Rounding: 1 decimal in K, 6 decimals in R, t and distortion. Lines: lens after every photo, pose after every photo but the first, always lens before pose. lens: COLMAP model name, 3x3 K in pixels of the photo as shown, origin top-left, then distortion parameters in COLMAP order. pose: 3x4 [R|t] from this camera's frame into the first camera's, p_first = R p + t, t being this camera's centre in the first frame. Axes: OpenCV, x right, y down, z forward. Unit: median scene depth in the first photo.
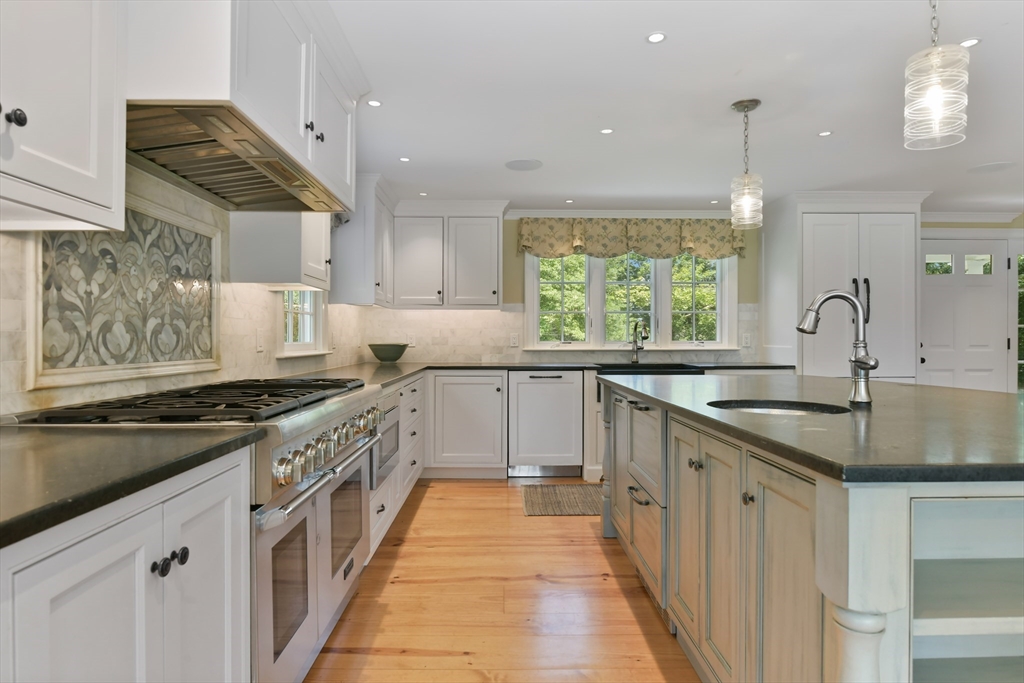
lens RADIAL K [[580.4, 0, 512.0], [0, 580.4, 341.5], [0, 0, 1]] dist [0.002736, 0.000224]
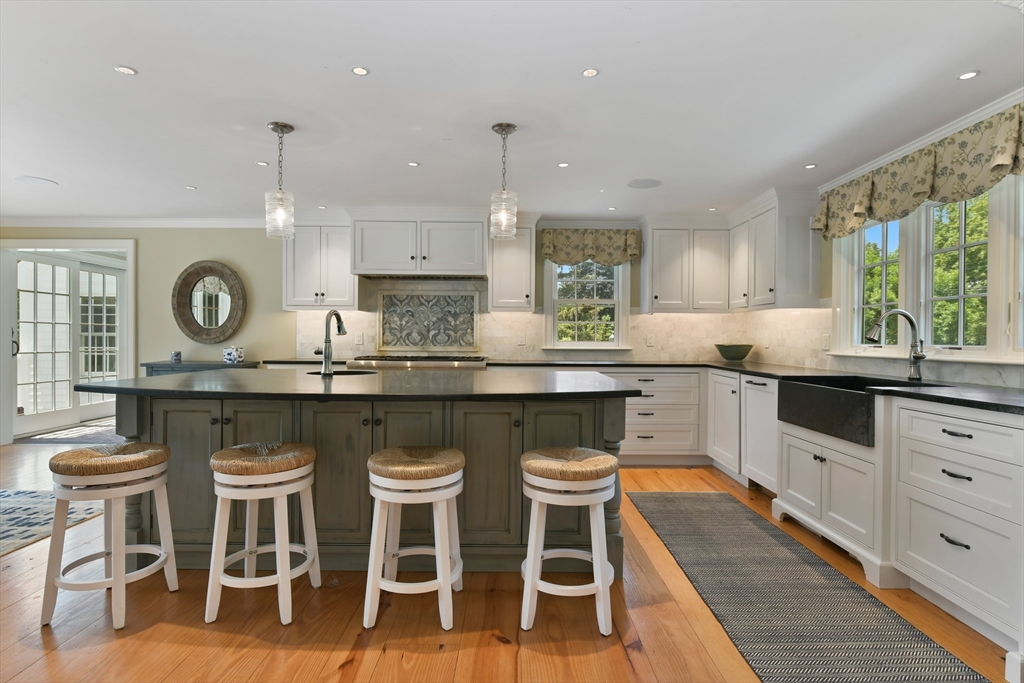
lens RADIAL K [[524.3, 0, 512.0], [0, 524.3, 341.5], [0, 0, 1]] dist [-0.005079, -0.000519]
pose [[-0.024978, 0.006626, -0.999666, 1.558067], [-0.011036, 0.999915, 0.006903, -0.007189], [0.999627, 0.011205, -0.024903, 1.159658]]
